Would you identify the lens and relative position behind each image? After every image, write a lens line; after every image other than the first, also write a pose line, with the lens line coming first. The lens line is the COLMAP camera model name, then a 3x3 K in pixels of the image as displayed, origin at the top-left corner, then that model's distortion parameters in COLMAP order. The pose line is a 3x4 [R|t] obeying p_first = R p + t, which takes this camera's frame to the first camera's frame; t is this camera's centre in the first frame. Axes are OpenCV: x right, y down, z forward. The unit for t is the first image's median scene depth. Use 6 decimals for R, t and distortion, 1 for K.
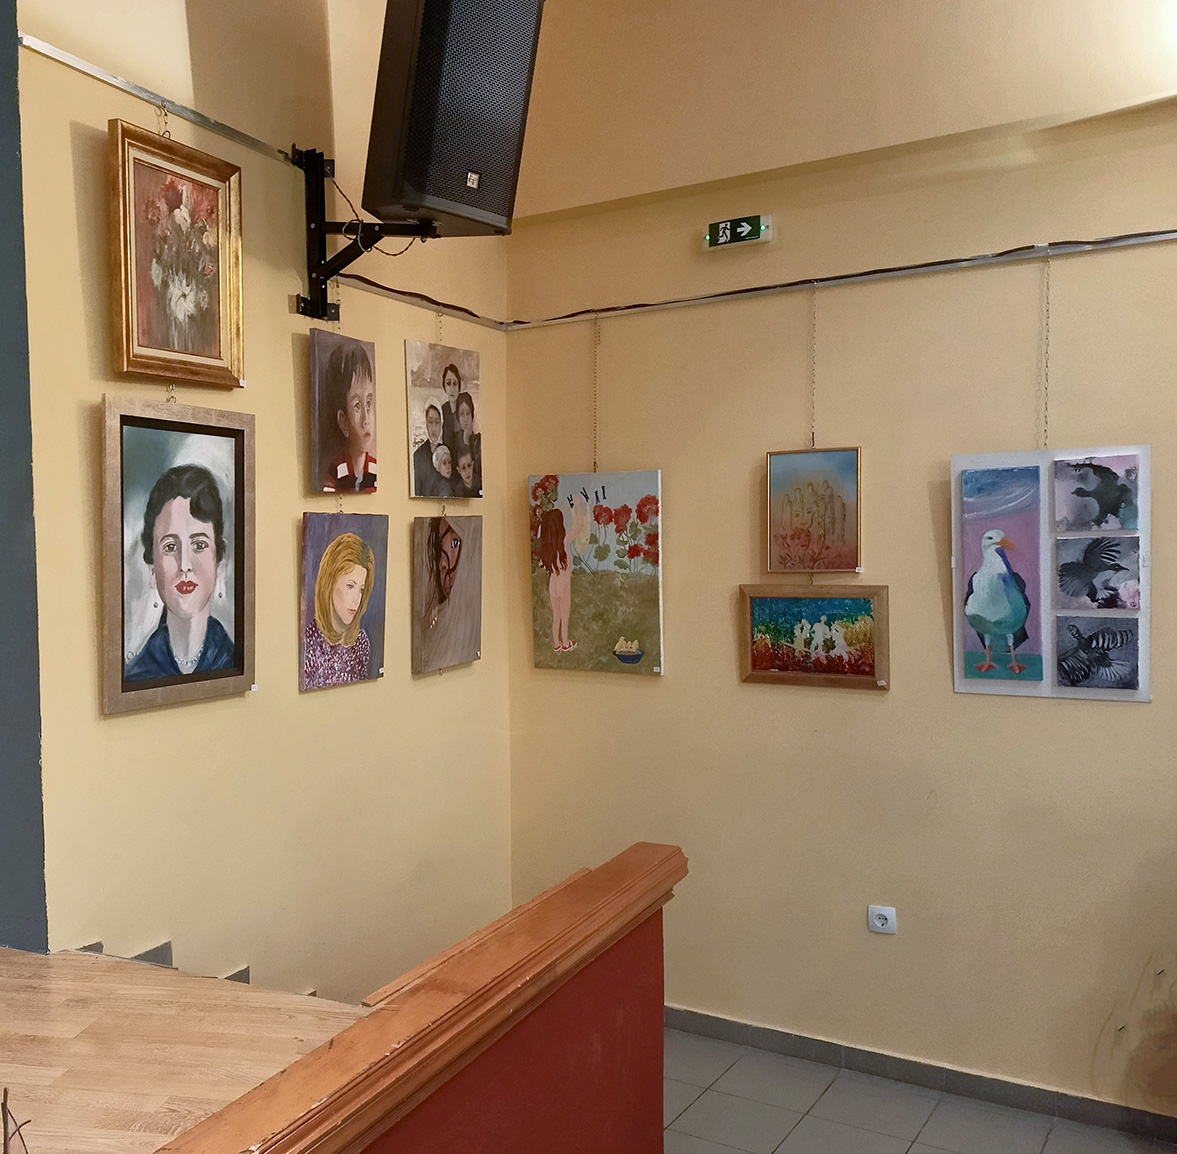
lens RADIAL K [[1013.8, 0, 588.5], [0, 1013.8, 577.0], [0, 0, 1]] dist [-0.002922, -0.004384]
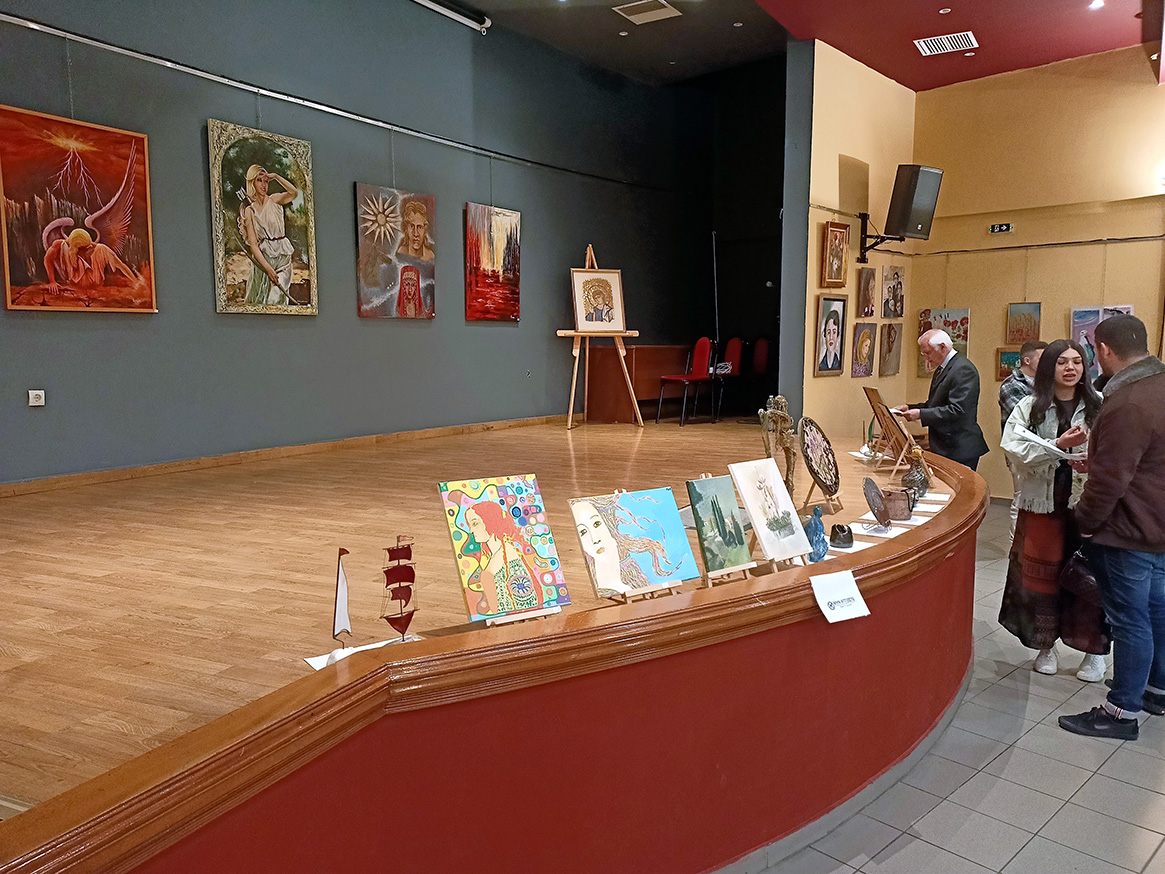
lens RADIAL K [[944.4, 0, 582.5], [0, 944.4, 437.0], [0, 0, 1]] dist [0.005234, -0.077600]
pose [[0.961905, 0.037641, -0.270779, -0.290602], [-0.017937, 0.997031, 0.074877, 0.093320], [0.272794, -0.067168, 0.959725, -2.224307]]
